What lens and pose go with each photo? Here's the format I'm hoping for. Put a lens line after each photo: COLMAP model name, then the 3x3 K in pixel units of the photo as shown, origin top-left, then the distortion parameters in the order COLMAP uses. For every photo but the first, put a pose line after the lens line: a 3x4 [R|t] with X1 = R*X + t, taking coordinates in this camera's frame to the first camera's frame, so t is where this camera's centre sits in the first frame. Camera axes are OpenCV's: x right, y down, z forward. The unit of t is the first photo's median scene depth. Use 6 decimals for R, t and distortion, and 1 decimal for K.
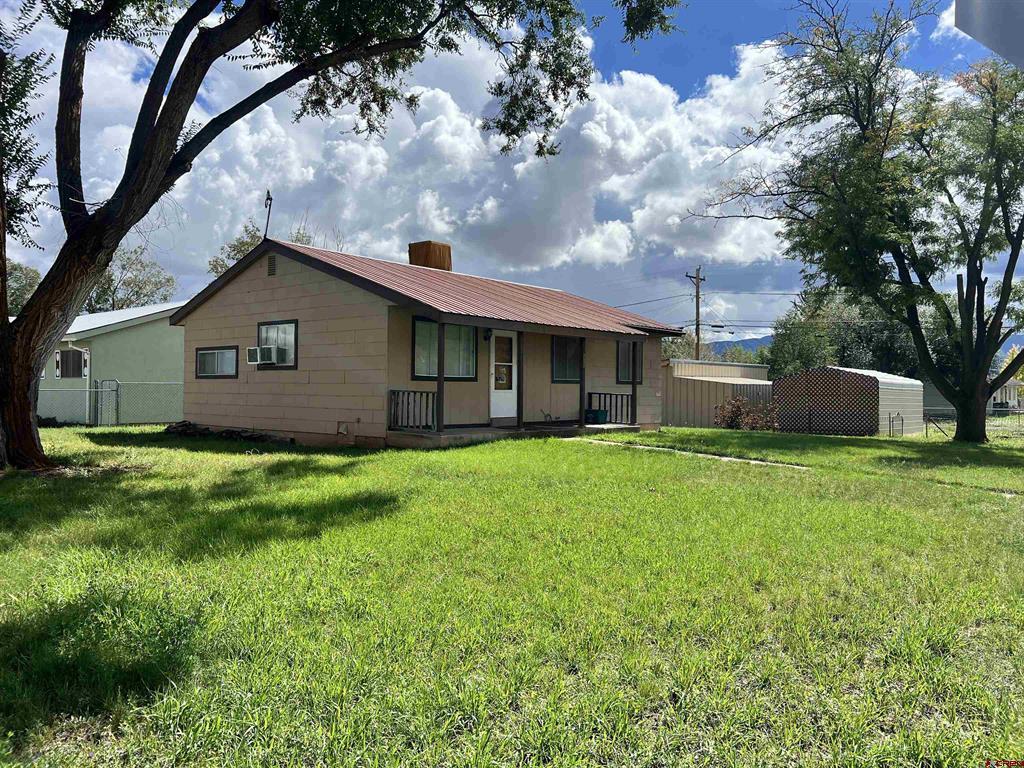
lens RADIAL K [[763.3, 0, 519.4], [0, 763.3, 381.0], [0, 0, 1]] dist [0.047693, -0.061751]
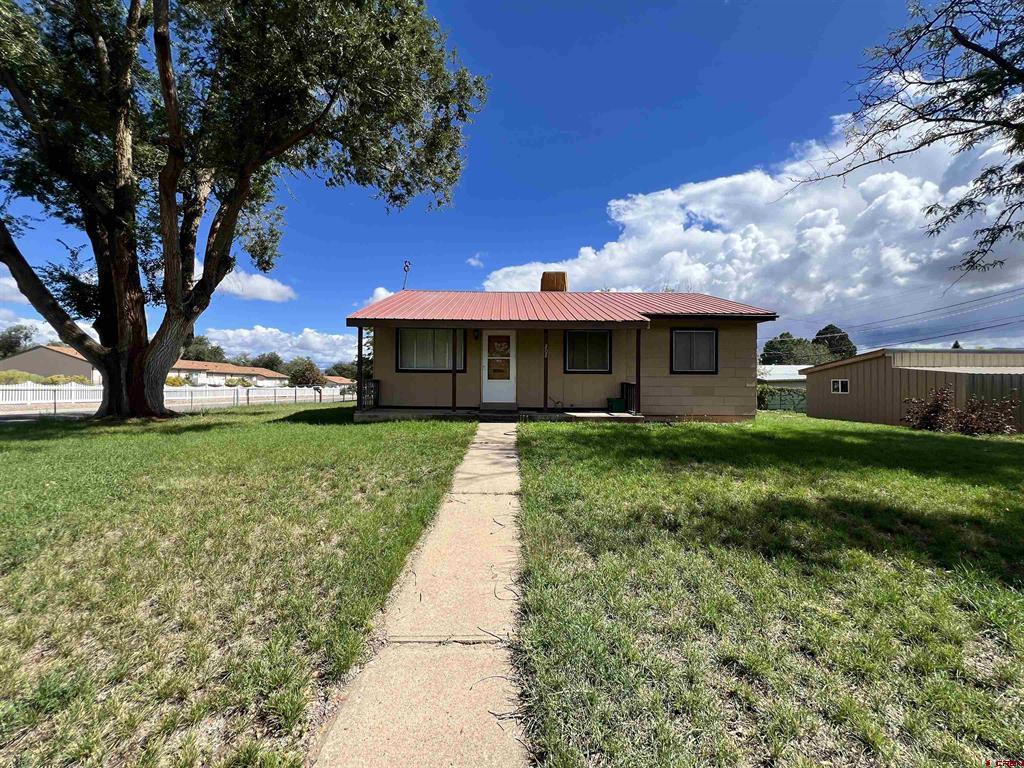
lens RADIAL K [[405.7, 0, 512.0], [0, 405.7, 384.0], [0, 0, 1]] dist [-0.009417, 0.000052]
pose [[0.653069, 0.000532, -0.757298, 0.487057], [0.005545, 0.999970, 0.005485, 0.015752], [0.757278, -0.007781, 0.653046, 0.604624]]
